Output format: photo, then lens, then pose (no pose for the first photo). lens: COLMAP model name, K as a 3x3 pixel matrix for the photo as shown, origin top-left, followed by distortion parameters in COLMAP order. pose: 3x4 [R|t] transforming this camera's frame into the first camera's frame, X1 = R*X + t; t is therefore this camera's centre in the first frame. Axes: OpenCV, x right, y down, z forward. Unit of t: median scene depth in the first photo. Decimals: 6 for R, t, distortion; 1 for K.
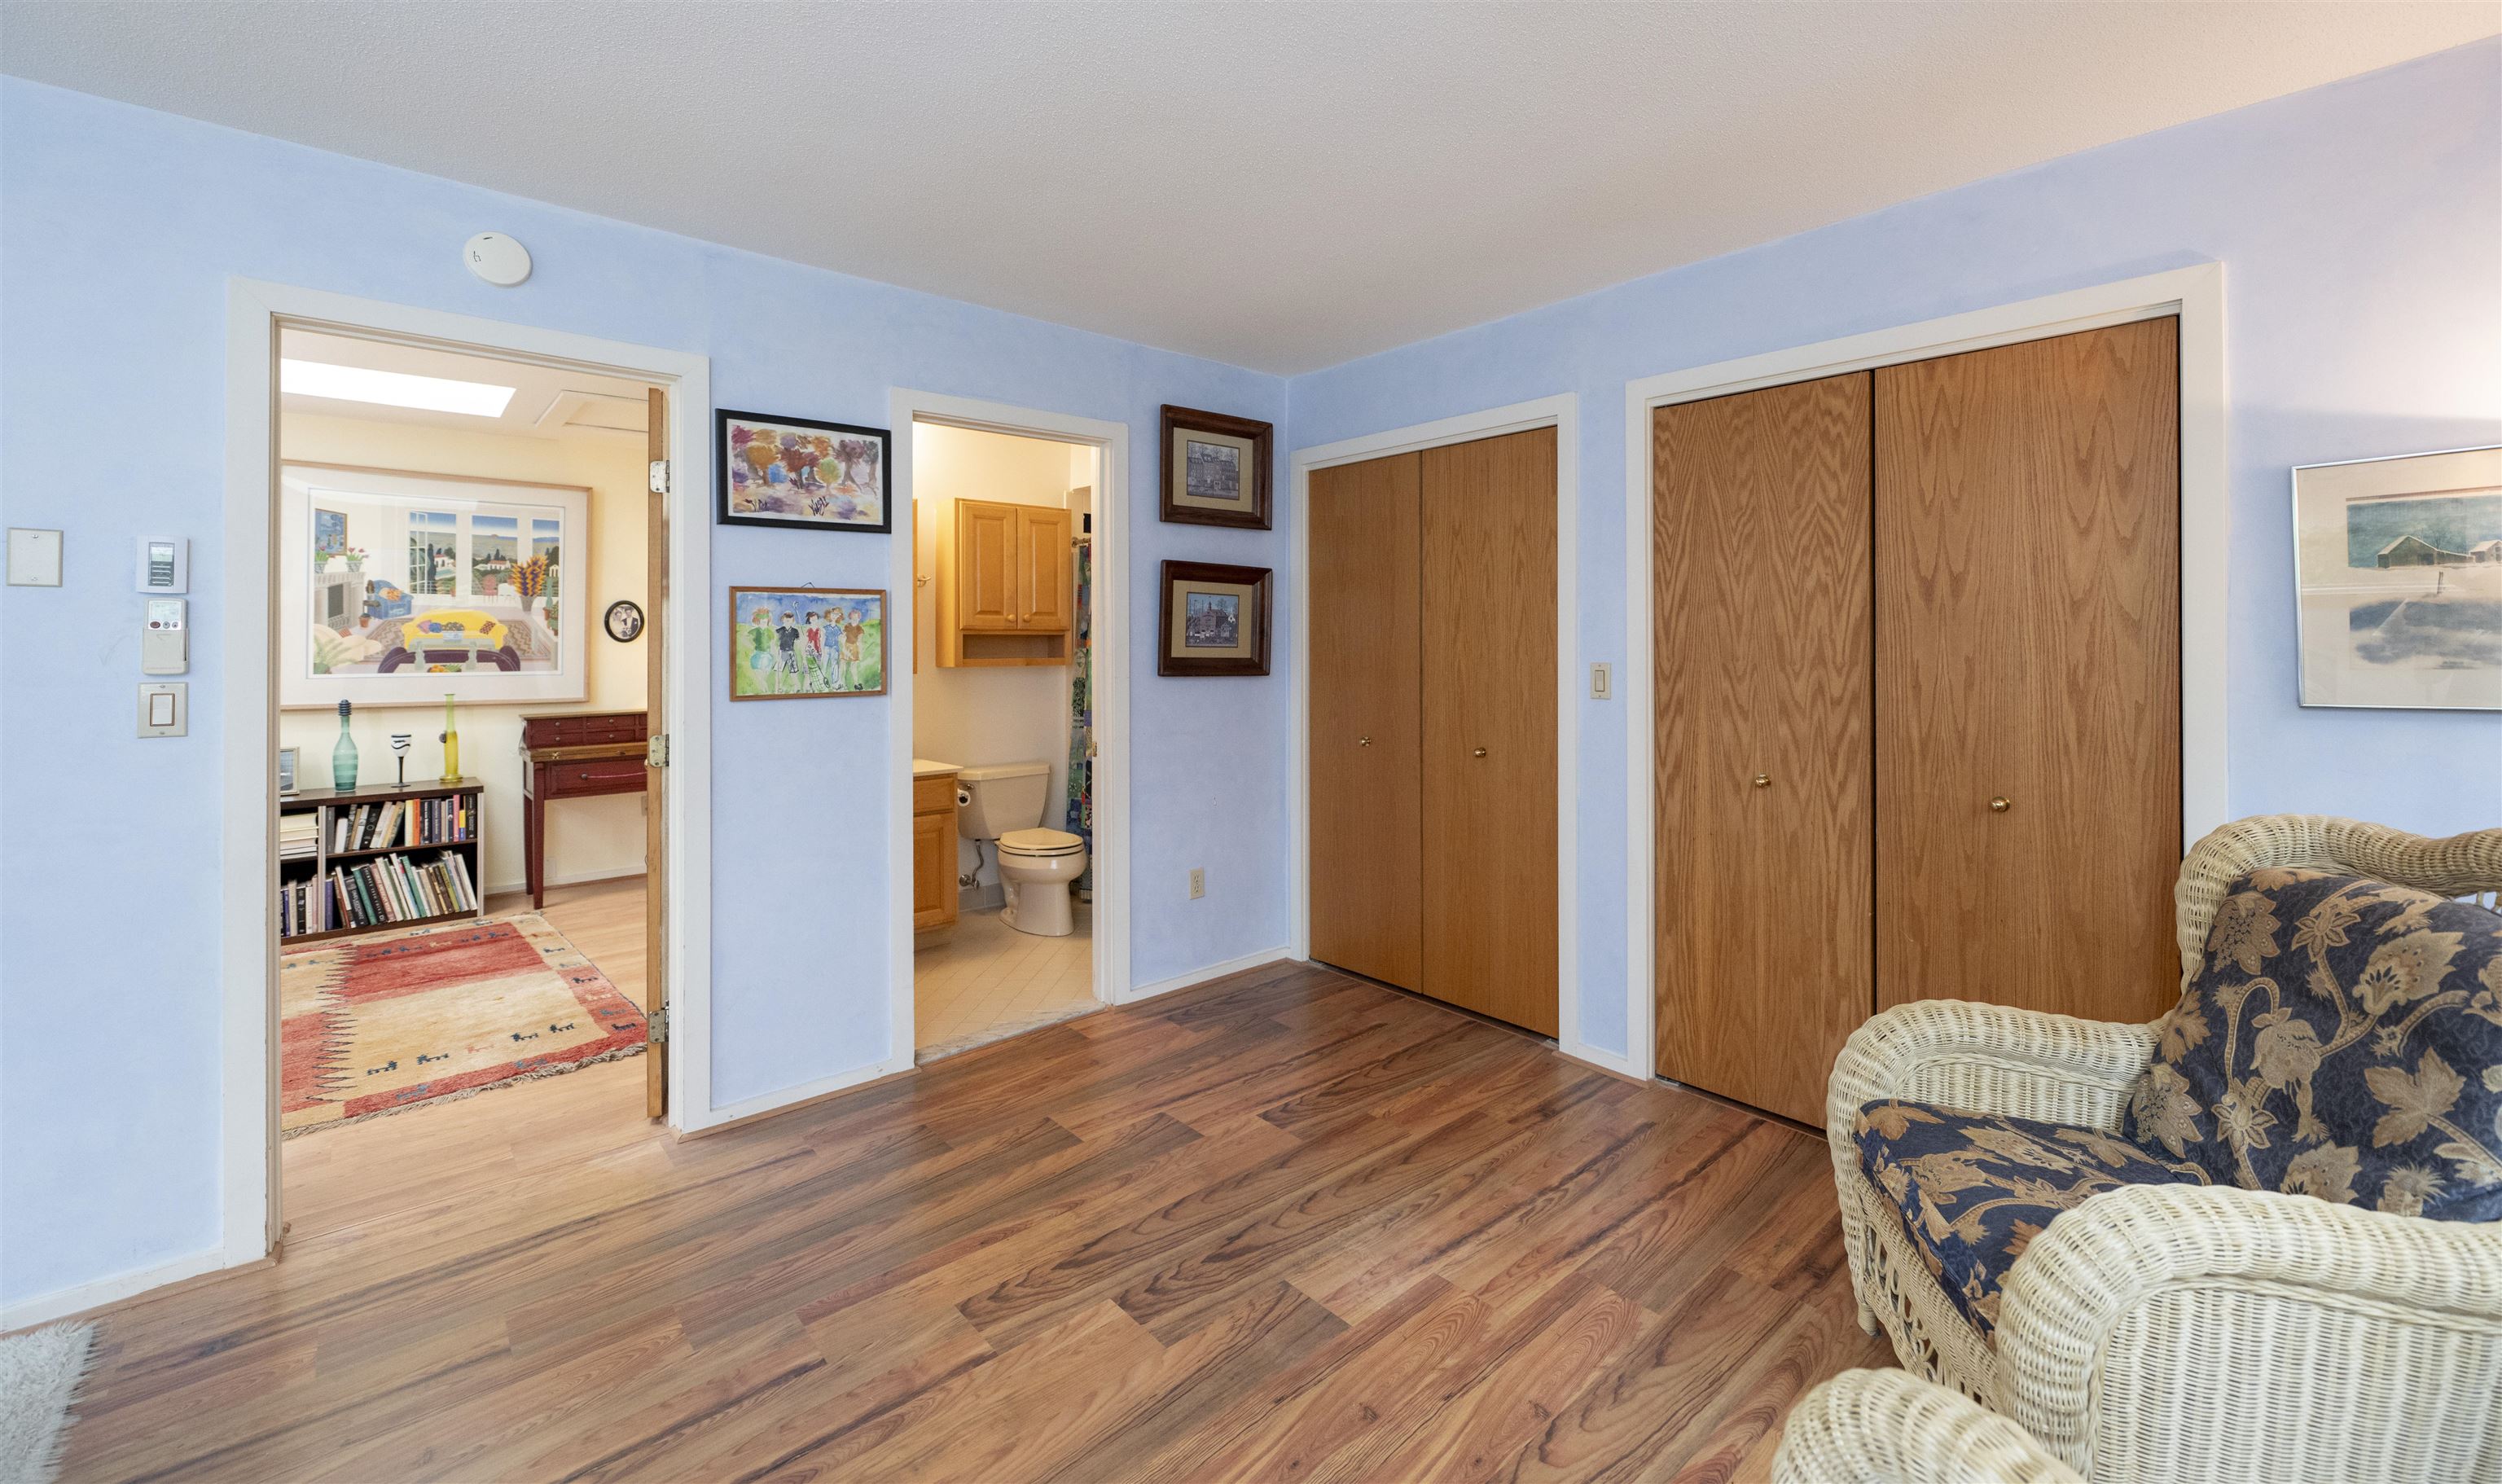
lens RADIAL K [[992.0, 0, 1253.9], [0, 992.0, 642.6], [0, 0, 1]] dist [0.000005, -0.000412]
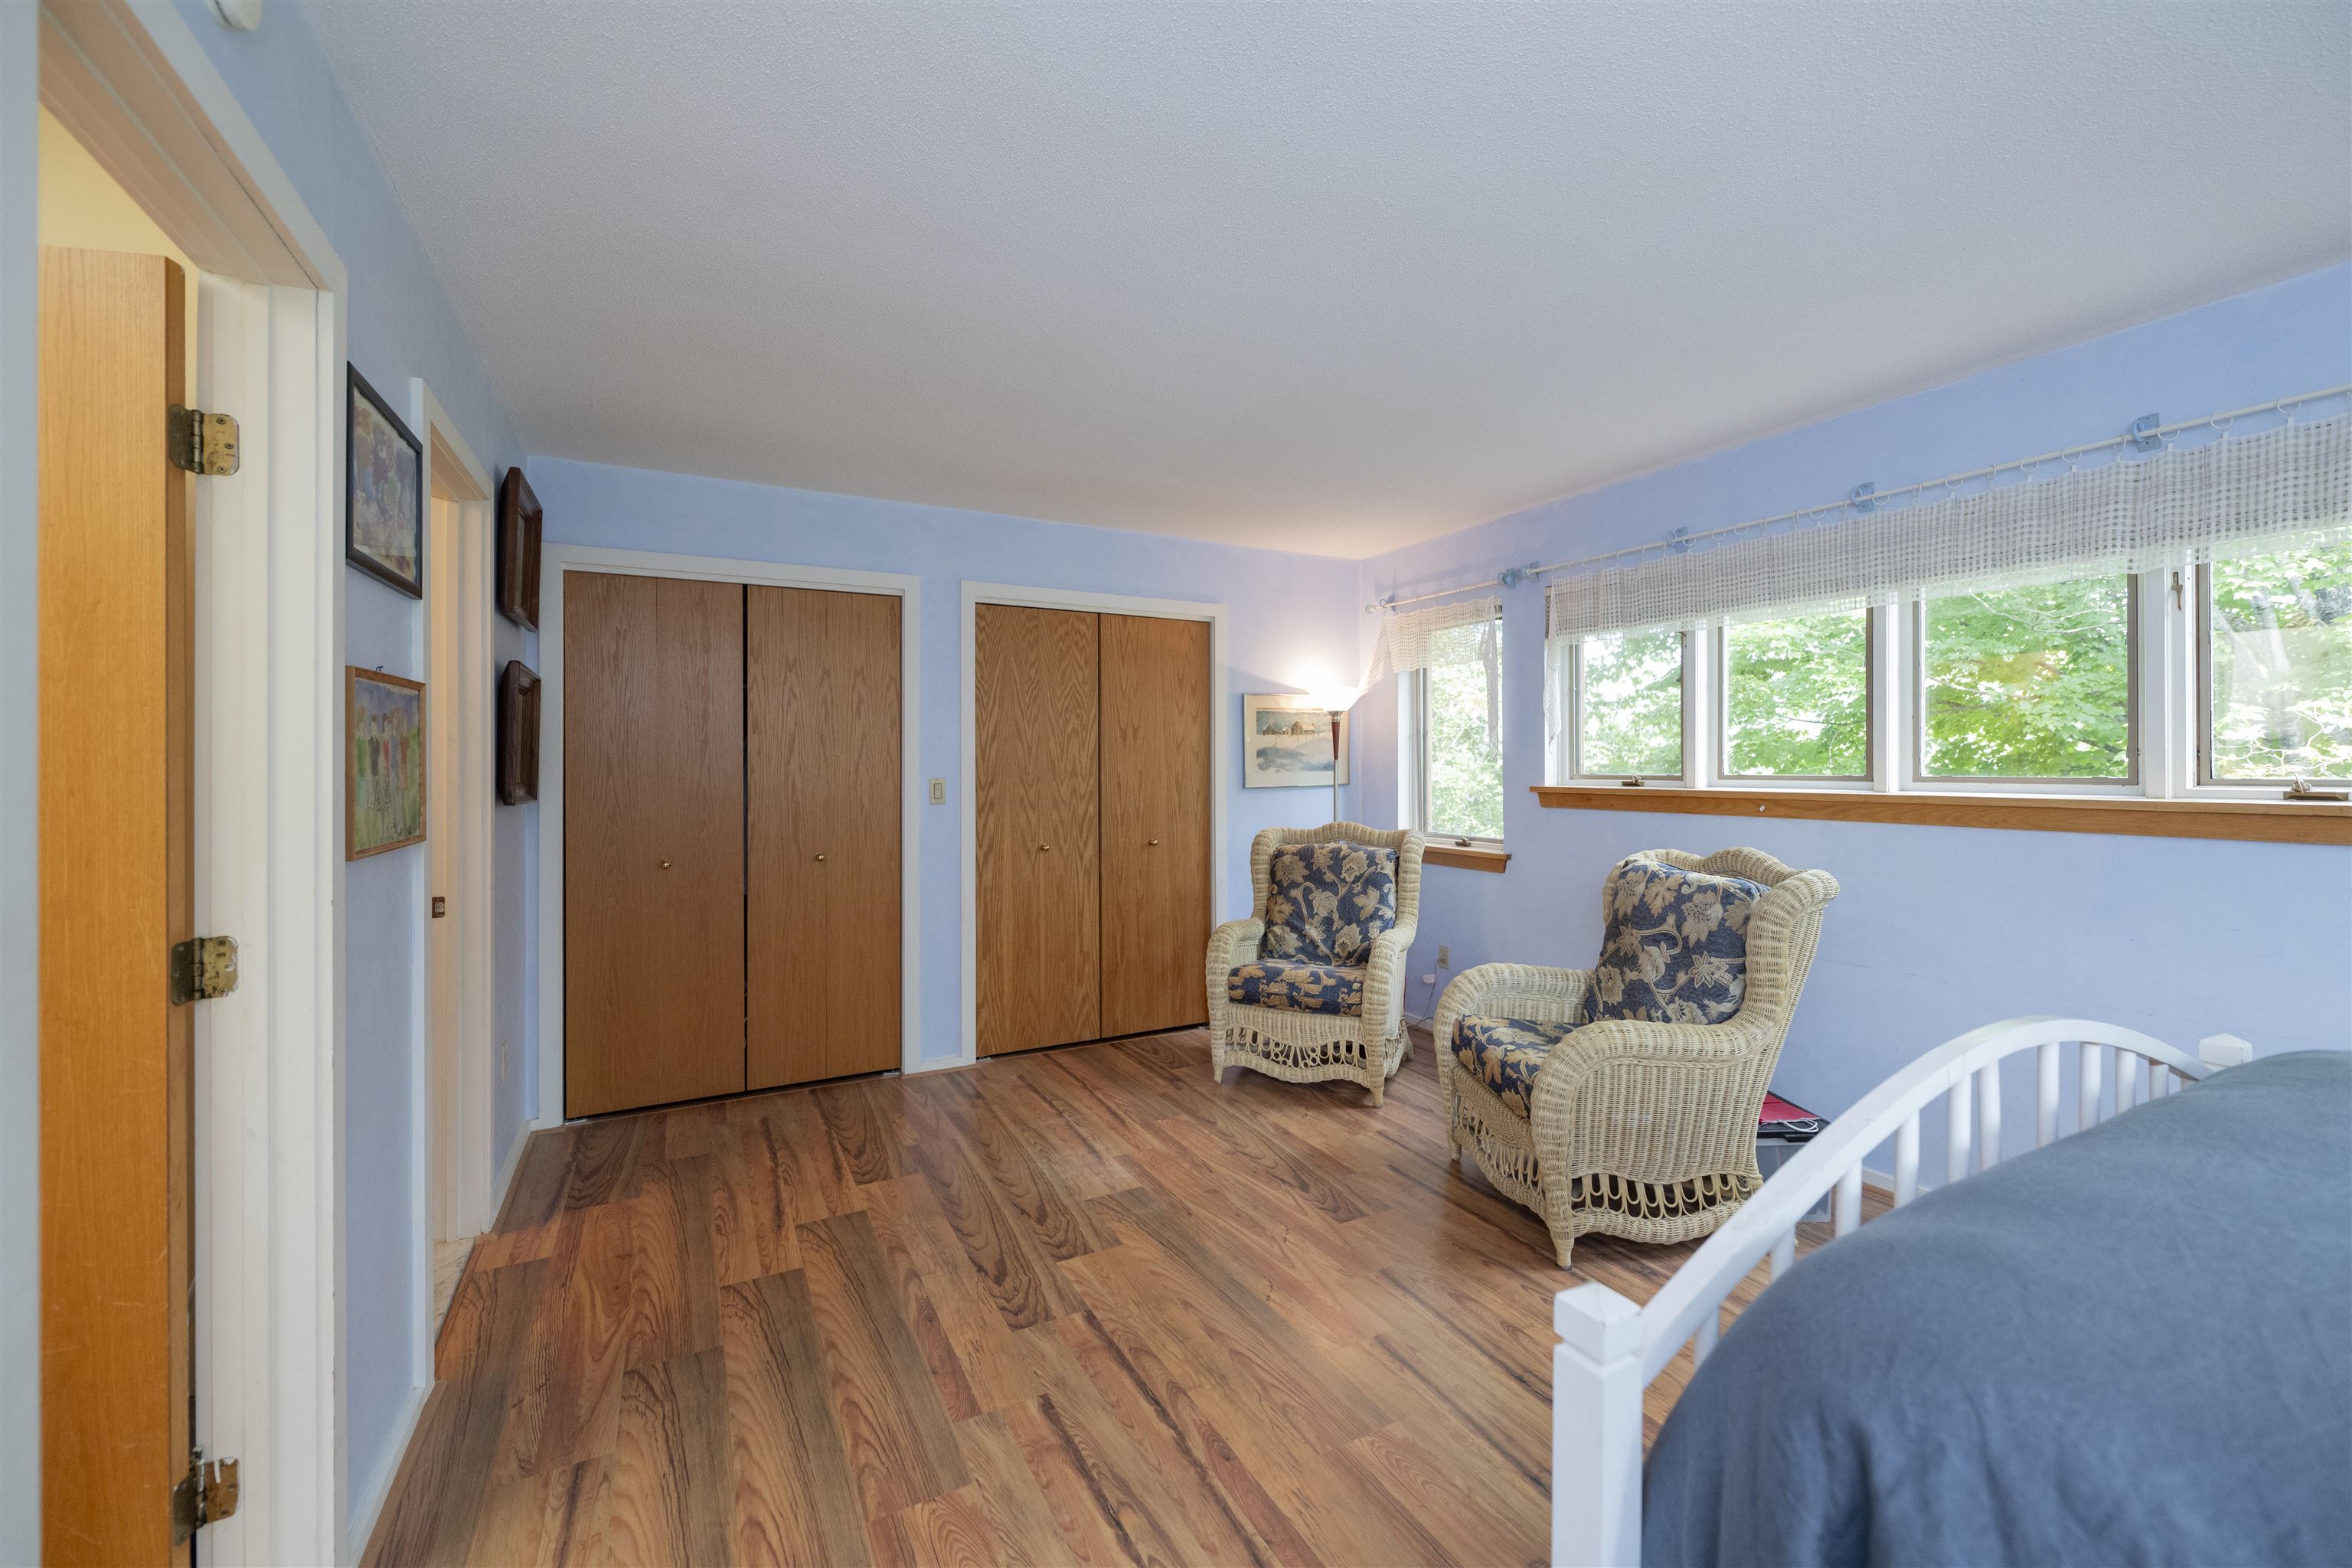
lens RADIAL K [[965.2, 0, 1183.7], [0, 965.2, 774.9], [0, 0, 1]] dist [0.001109, -0.000109]
pose [[0.243009, -0.010300, 0.969969, -1.057900], [0.002289, 0.999947, 0.010045, 0.003908], [-0.970021, -0.000221, 0.243020, 0.417879]]
